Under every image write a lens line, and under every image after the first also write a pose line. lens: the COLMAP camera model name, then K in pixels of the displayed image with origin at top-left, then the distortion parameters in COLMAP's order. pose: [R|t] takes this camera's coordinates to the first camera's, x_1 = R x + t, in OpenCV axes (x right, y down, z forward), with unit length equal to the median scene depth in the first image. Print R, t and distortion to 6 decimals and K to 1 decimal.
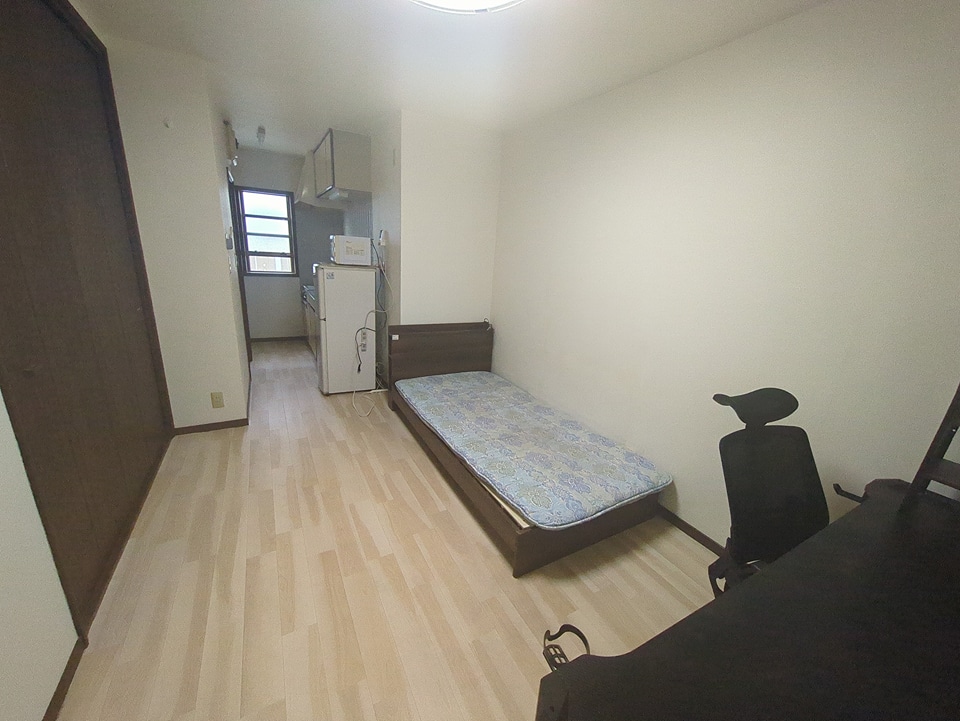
lens RADIAL K [[378.2, 0, 483.5], [0, 378.2, 361.1], [0, 0, 1]] dist [-0.004292, 0.002444]
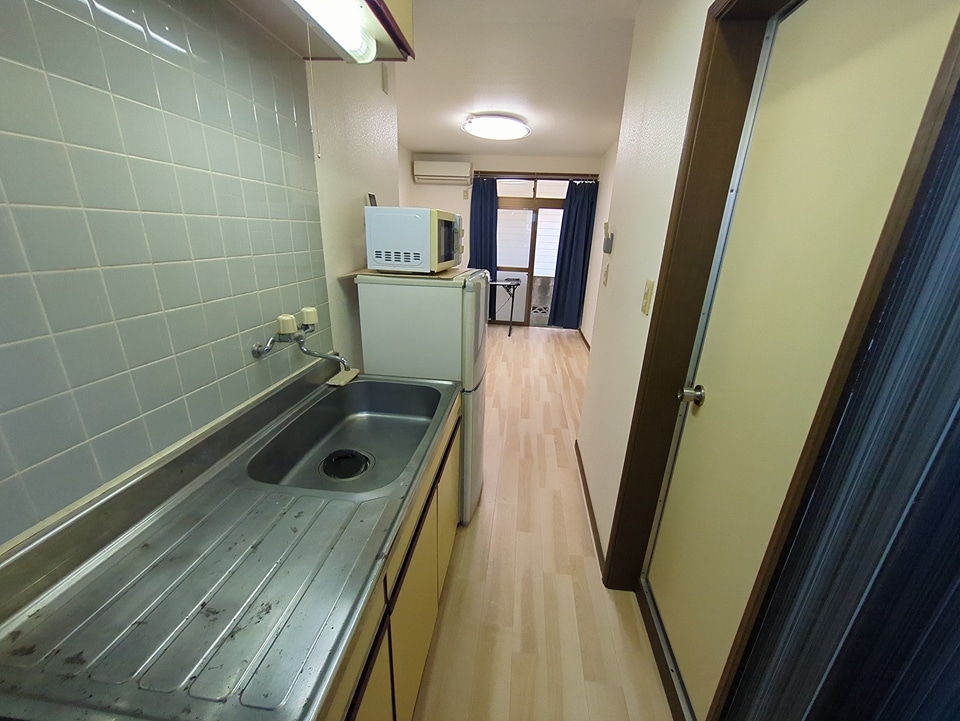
lens RADIAL K [[378.2, 0, 483.5], [0, 378.2, 361.1], [0, 0, 1]] dist [-0.004292, 0.002444]
pose [[-0.803432, -0.283247, 0.523707, -1.162507], [0.074388, 0.824947, 0.560293, -0.696322], [-0.590732, 0.489115, -0.641718, 2.165280]]
